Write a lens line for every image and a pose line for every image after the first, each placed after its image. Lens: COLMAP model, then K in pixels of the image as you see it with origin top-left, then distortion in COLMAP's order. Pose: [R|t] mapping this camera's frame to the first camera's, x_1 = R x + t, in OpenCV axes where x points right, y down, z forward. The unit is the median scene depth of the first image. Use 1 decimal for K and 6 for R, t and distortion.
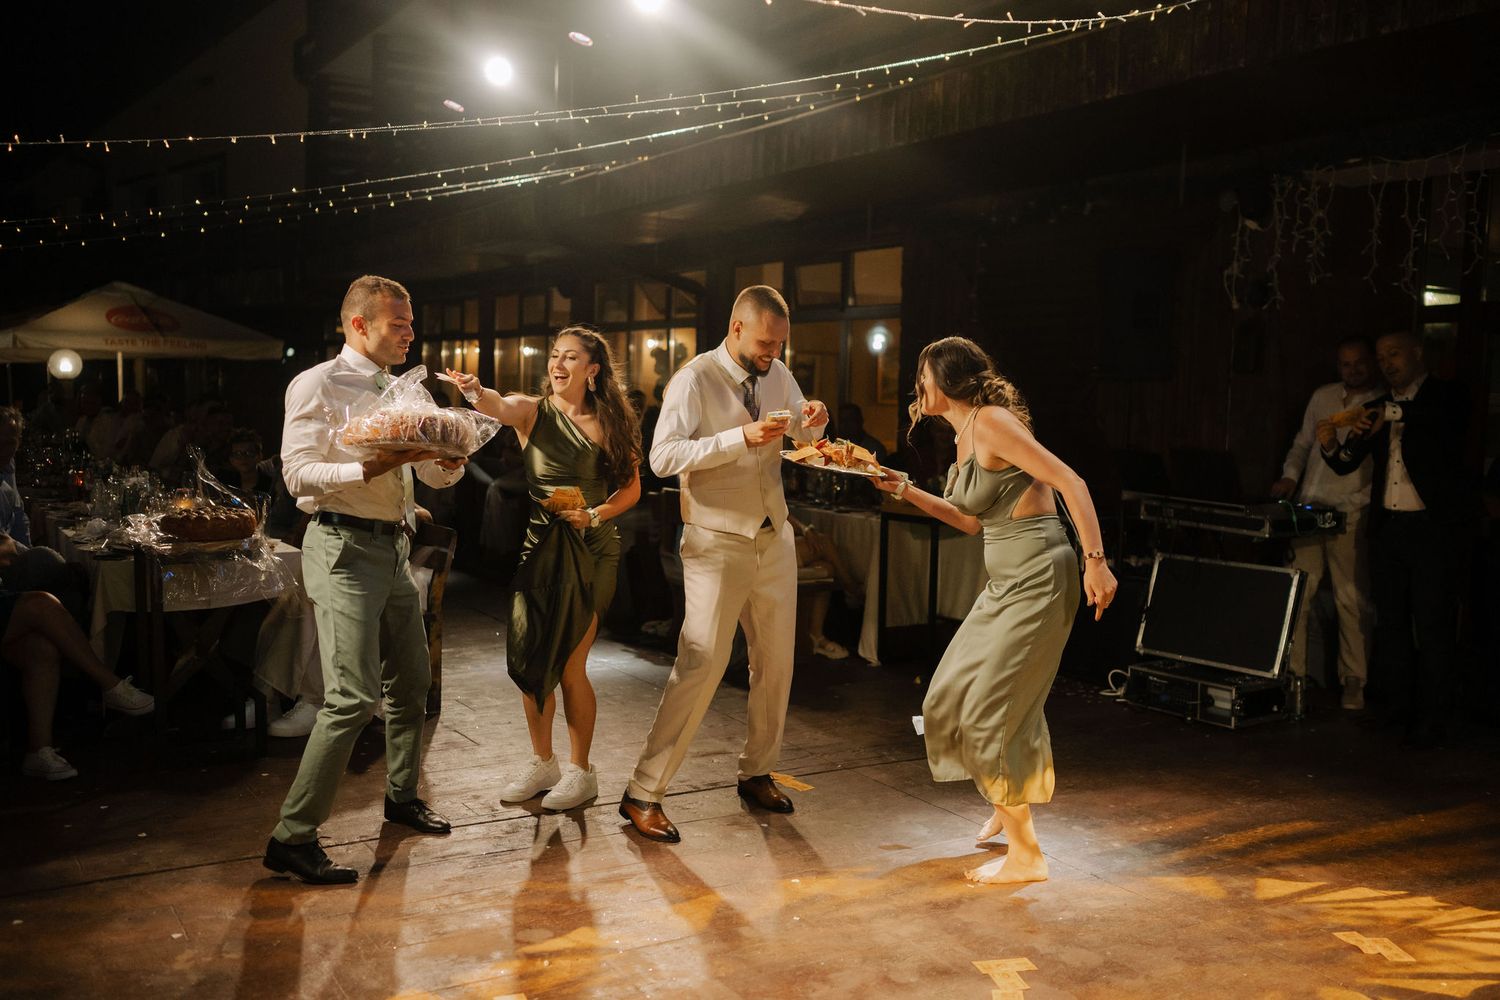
lens RADIAL K [[1434.5, 0, 733.7], [0, 1434.5, 498.7], [0, 0, 1]] dist [0.003901, 0.016023]
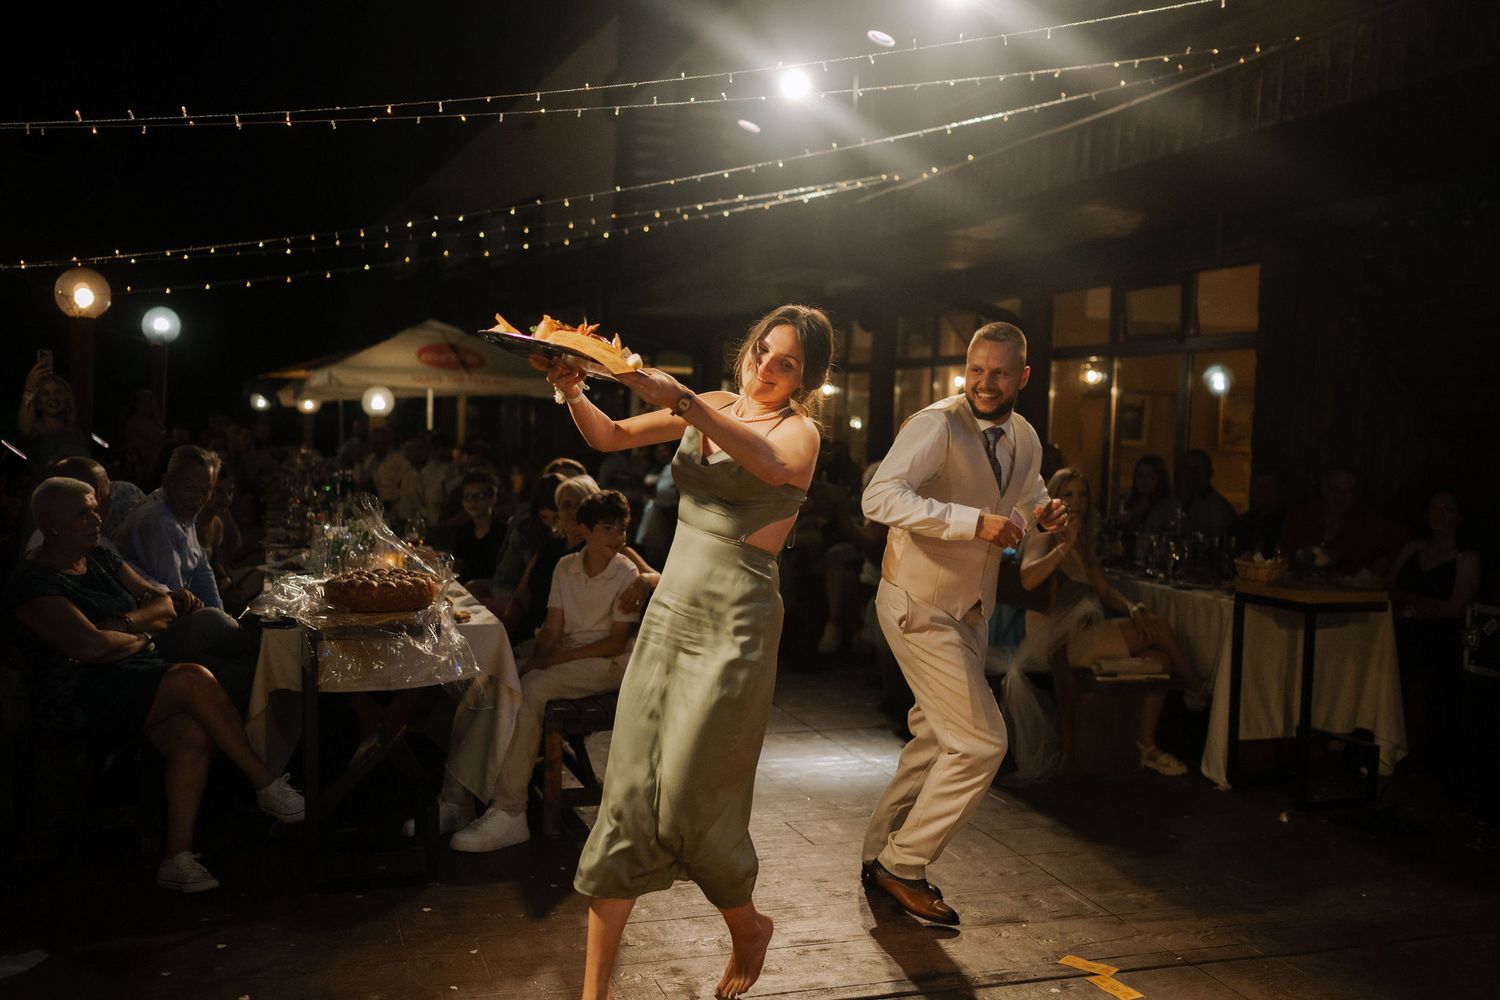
lens RADIAL K [[1434.5, 0, 733.7], [0, 1434.5, 498.7], [0, 0, 1]] dist [0.003901, 0.016023]
pose [[0.975790, 0.020645, -0.217735, 0.005505], [-0.026929, 0.999301, -0.025933, -0.012996], [0.217047, 0.031169, 0.975663, 0.167980]]
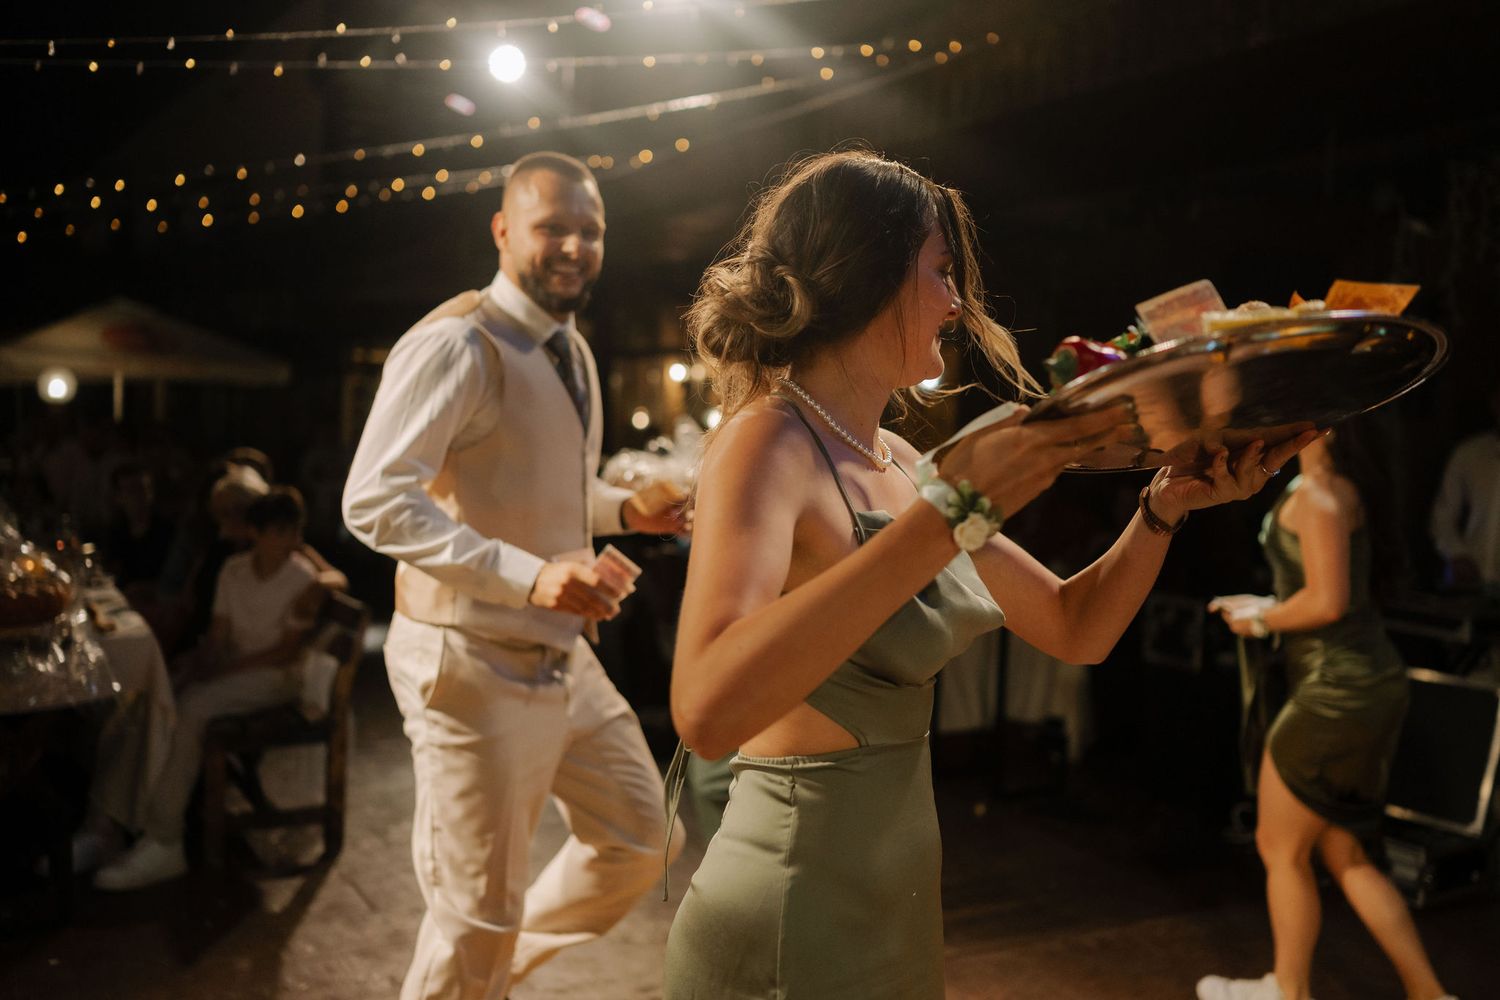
lens RADIAL K [[1434.5, 0, 733.7], [0, 1434.5, 498.7], [0, 0, 1]] dist [0.003901, 0.016023]
pose [[0.999304, 0.019412, -0.031844, 0.016119], [-0.020158, 0.999526, -0.023270, -0.016541], [0.031377, 0.023896, 0.999222, 0.199572]]
